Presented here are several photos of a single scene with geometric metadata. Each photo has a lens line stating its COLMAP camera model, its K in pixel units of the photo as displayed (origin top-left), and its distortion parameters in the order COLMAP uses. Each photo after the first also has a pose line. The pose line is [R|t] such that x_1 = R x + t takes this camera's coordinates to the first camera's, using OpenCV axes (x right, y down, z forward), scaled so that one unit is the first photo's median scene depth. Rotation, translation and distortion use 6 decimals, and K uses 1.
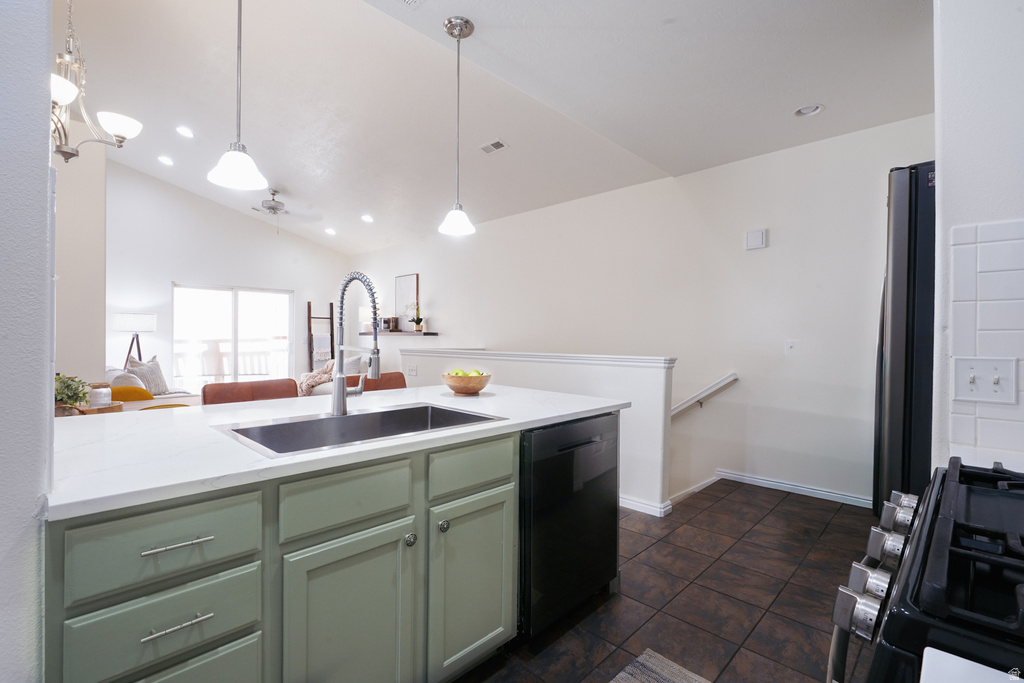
lens RADIAL K [[462.1, 0, 512.0], [0, 462.1, 341.5], [0, 0, 1]] dist [-0.008590, -0.000054]
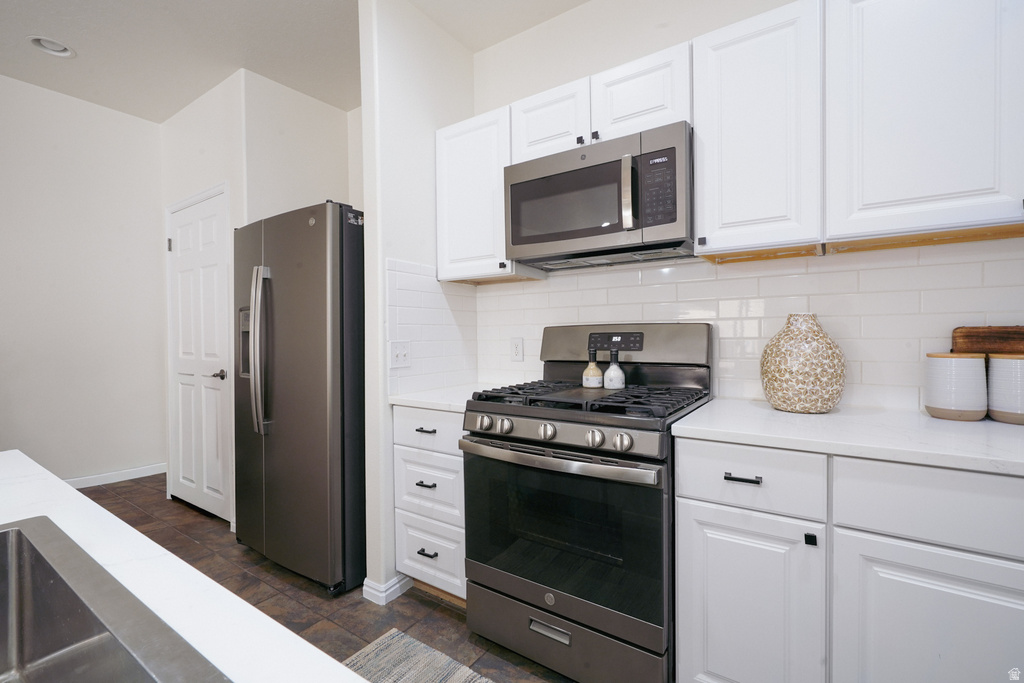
lens RADIAL K [[462.1, 0, 512.0], [0, 462.1, 341.5], [0, 0, 1]] dist [-0.008590, -0.000054]
pose [[-0.165633, -0.020508, 0.985974, -0.135223], [0.014725, 0.999621, 0.023266, 0.000958], [-0.986078, 0.018372, -0.165268, 0.172300]]
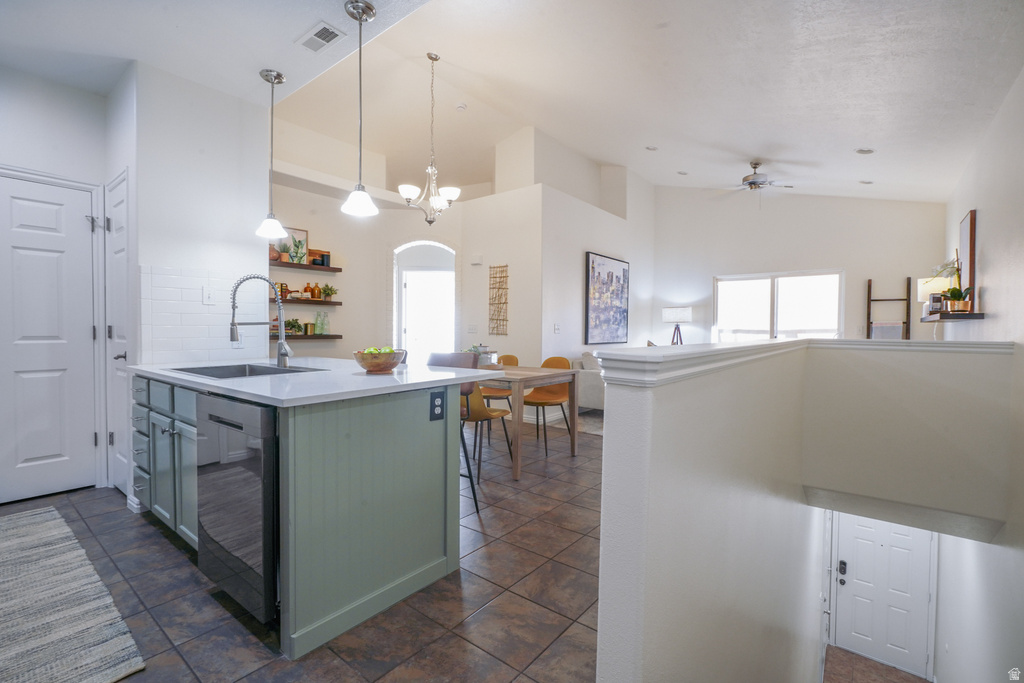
lens RADIAL K [[456.7, 0, 513.4], [0, 456.7, 339.5], [0, 0, 1]] dist [-0.000670, 0.000217]
pose [[0.101931, 0.017323, -0.994641, 0.334211], [-0.011657, 0.999801, 0.016219, 0.009666], [0.994723, 0.009941, 0.102113, 0.441761]]
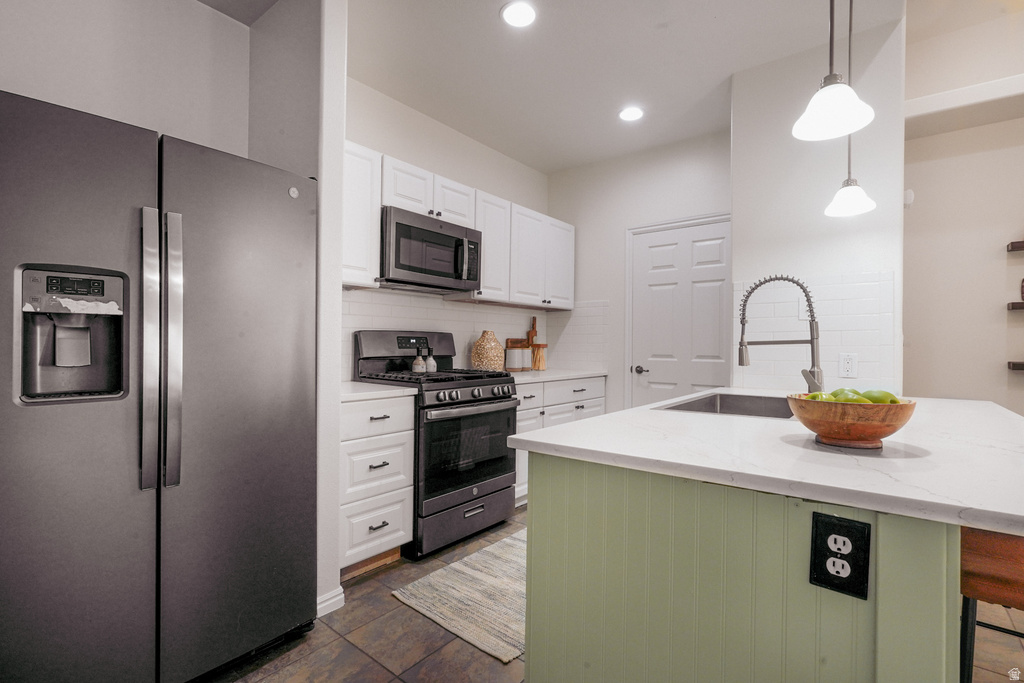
lens RADIAL K [[471.2, 0, 509.7], [0, 471.2, 344.4], [0, 0, 1]] dist [-0.009747, 0.000022]
pose [[-0.995283, -0.015213, -0.095809, 0.107329], [-0.015710, 0.999867, 0.004440, 0.007279], [0.095729, 0.005924, -0.995390, 0.537492]]
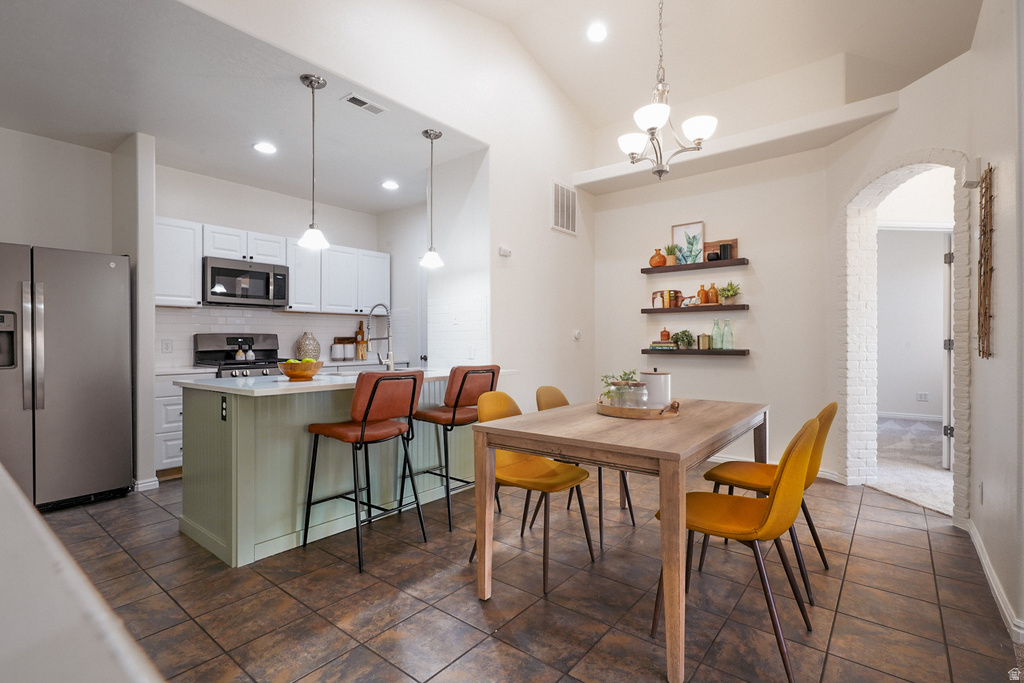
lens RADIAL K [[480.8, 0, 509.8], [0, 480.8, 342.3], [0, 0, 1]] dist [-0.002935, -0.000283]
pose [[-0.995251, -0.002151, -0.097318, -0.183845], [-0.002912, 0.999966, 0.007677, 0.004151], [0.097299, 0.007924, -0.995224, 0.833317]]
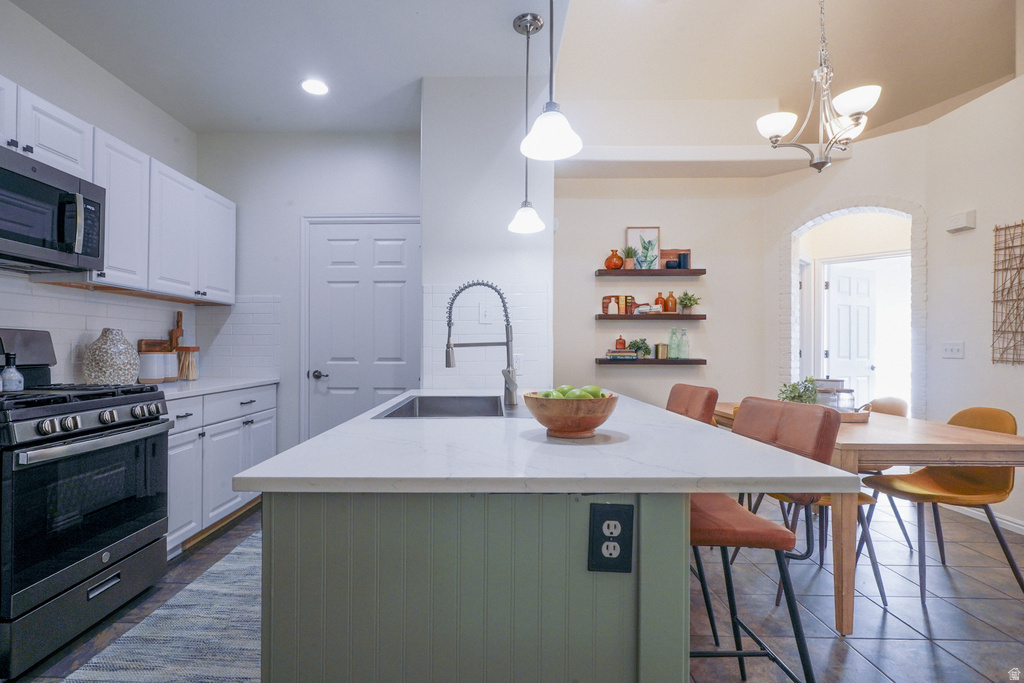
lens RADIAL K [[497.7, 0, 481.9], [0, 497.7, 347.8], [0, 0, 1]] dist [-0.017917, 0.009056]
pose [[-0.733735, -0.009681, -0.679367, 0.134294], [-0.011685, 0.999930, -0.001629, 0.007406], [0.679335, 0.006743, -0.733797, 0.502601]]
